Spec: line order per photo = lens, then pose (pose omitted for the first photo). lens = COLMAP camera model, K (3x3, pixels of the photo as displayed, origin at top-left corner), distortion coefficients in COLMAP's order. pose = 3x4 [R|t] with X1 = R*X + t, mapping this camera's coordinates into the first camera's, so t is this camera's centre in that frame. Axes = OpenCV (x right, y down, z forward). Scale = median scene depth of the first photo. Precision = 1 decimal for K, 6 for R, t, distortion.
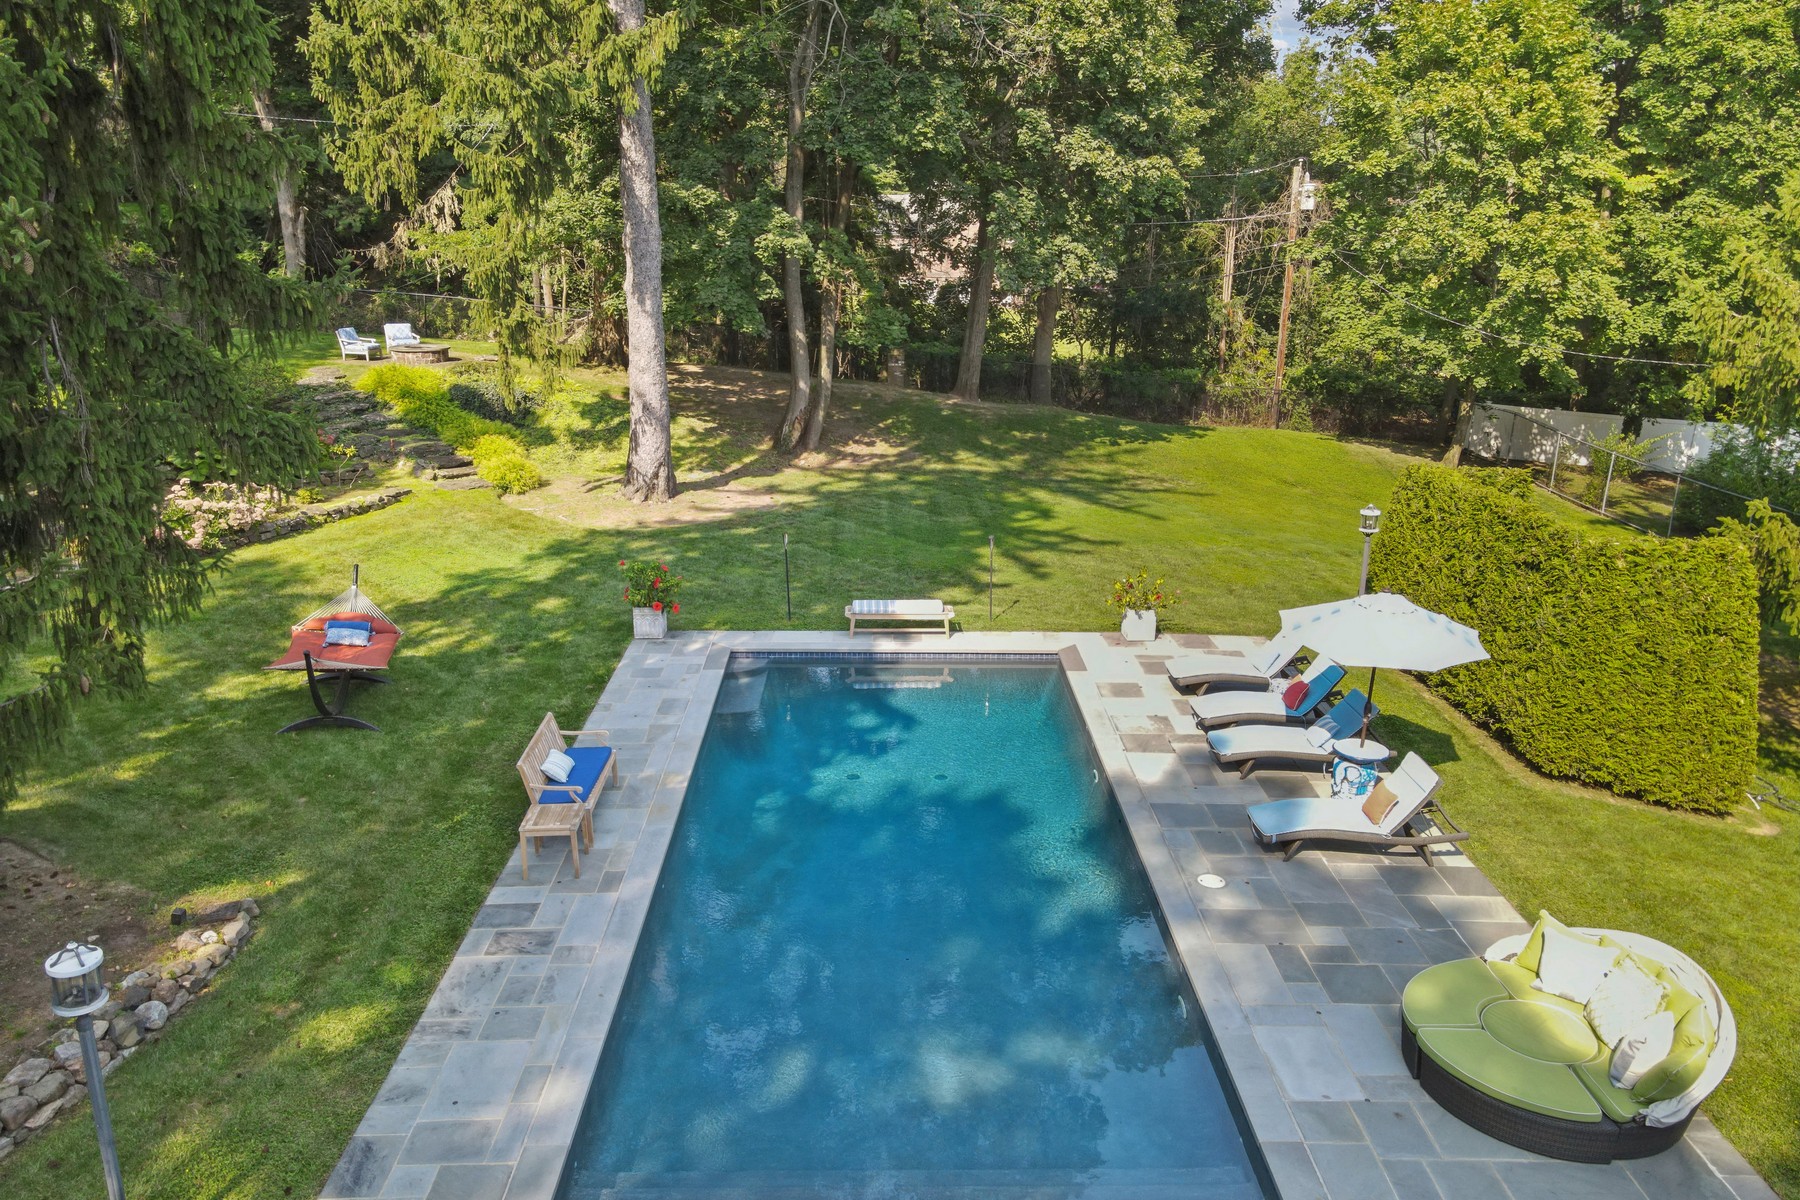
lens RADIAL K [[1273.5, 0, 903.4], [0, 1273.5, 637.2], [0, 0, 1]] dist [-0.005652, -0.004722]
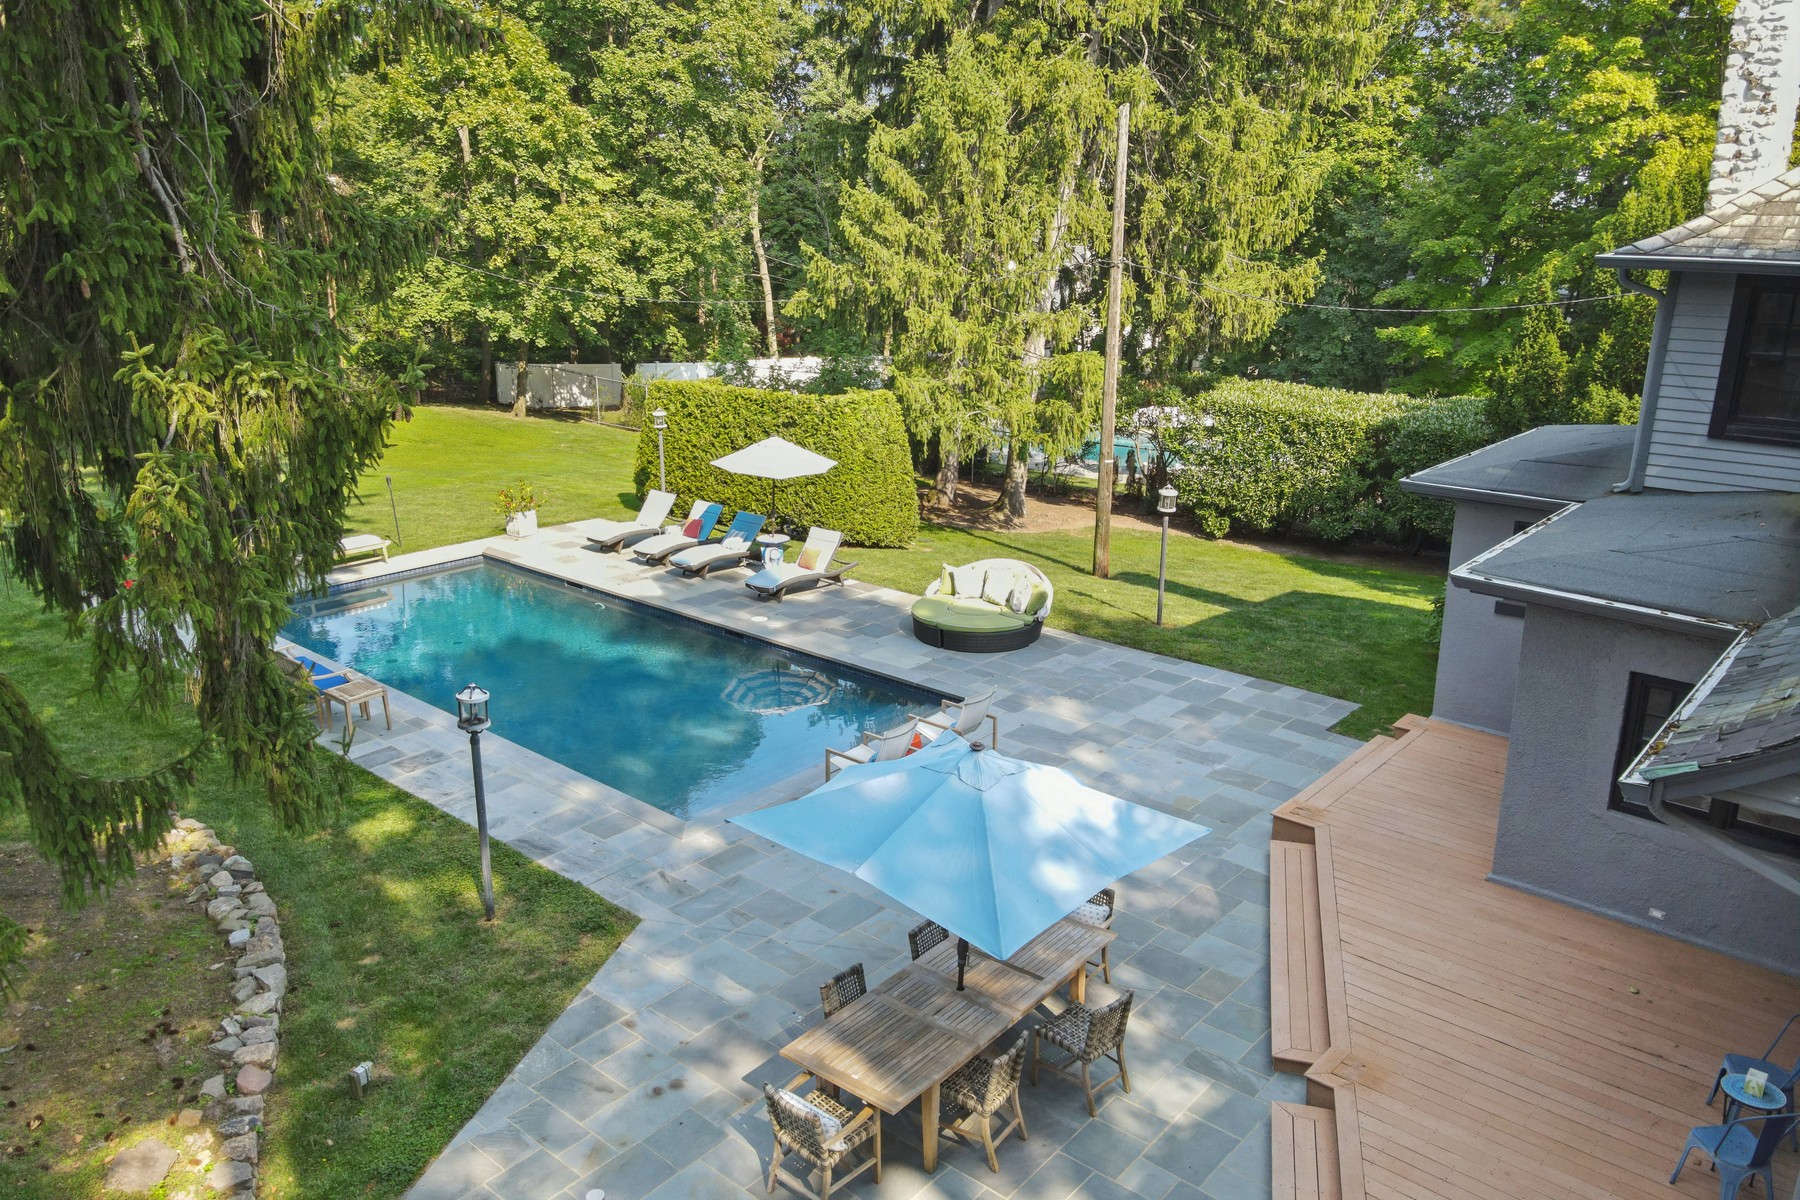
lens RADIAL K [[1333.4, 0, 891.7], [0, 1333.4, 603.2], [0, 0, 1]] dist [0.022152, 0.000872]
pose [[0.655406, -0.213456, 0.724486, -0.348576], [0.237588, 0.968804, 0.070506, 0.037857], [-0.716935, 0.125919, 0.685674, -0.111580]]
